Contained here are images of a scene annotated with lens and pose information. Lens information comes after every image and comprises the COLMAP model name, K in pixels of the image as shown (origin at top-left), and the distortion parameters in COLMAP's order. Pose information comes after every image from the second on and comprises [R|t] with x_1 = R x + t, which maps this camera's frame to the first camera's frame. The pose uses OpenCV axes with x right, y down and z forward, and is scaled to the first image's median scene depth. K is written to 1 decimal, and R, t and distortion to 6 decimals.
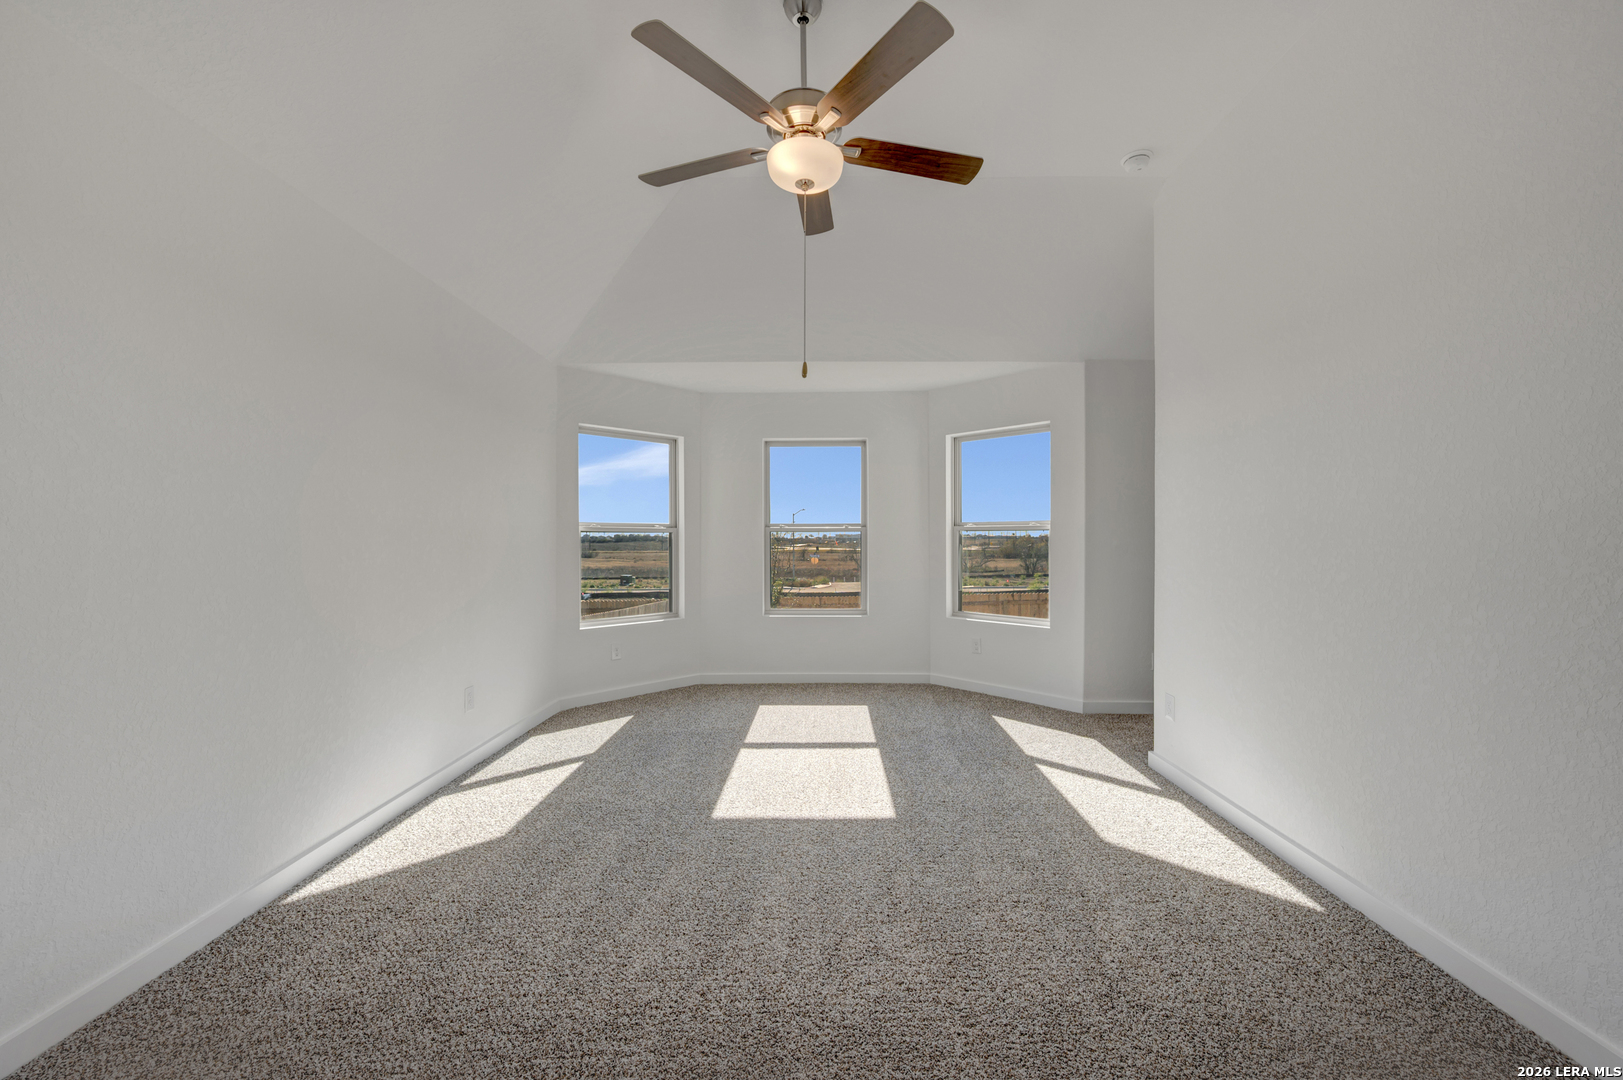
lens RADIAL K [[649.5, 0, 814.3], [0, 649.5, 535.7], [0, 0, 1]] dist [-0.001018, -0.000332]
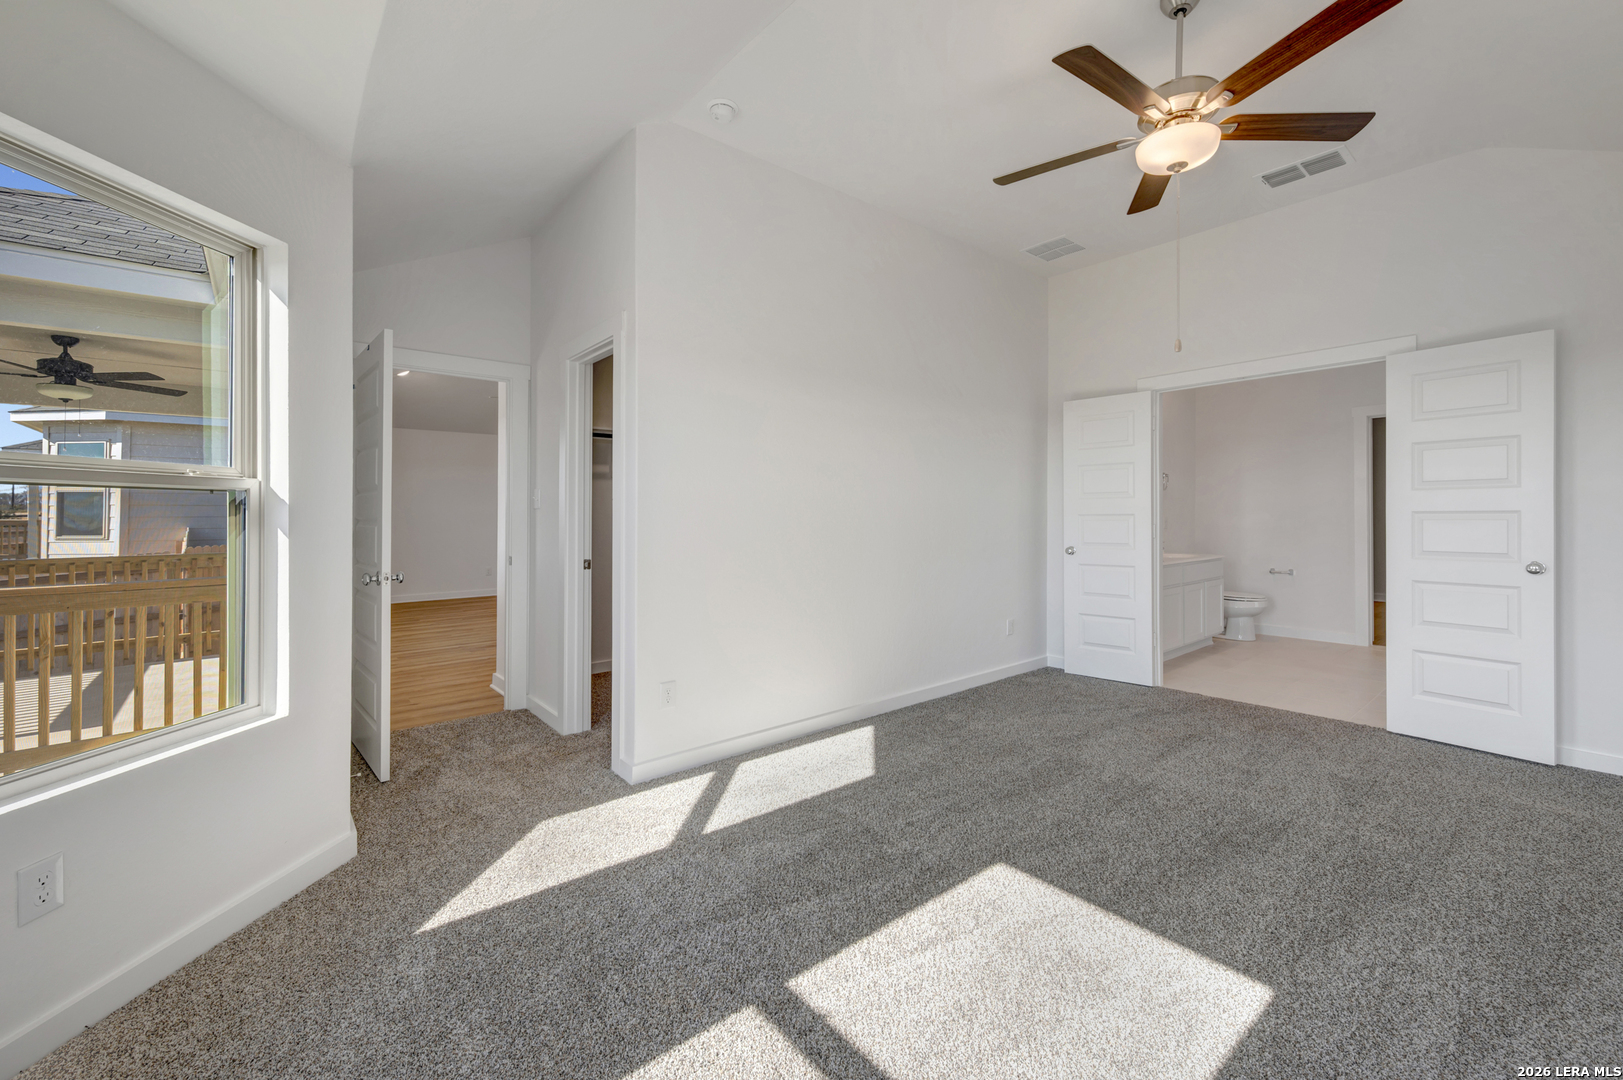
lens RADIAL K [[656.9, 0, 810.5], [0, 656.9, 513.9], [0, 0, 1]] dist [-0.000547, -0.000091]
pose [[-0.626191, 0.003214, 0.779663, -0.344292], [-0.005002, 0.999954, -0.008139, 0.020011], [-0.779654, -0.008996, -0.626146, 1.633400]]
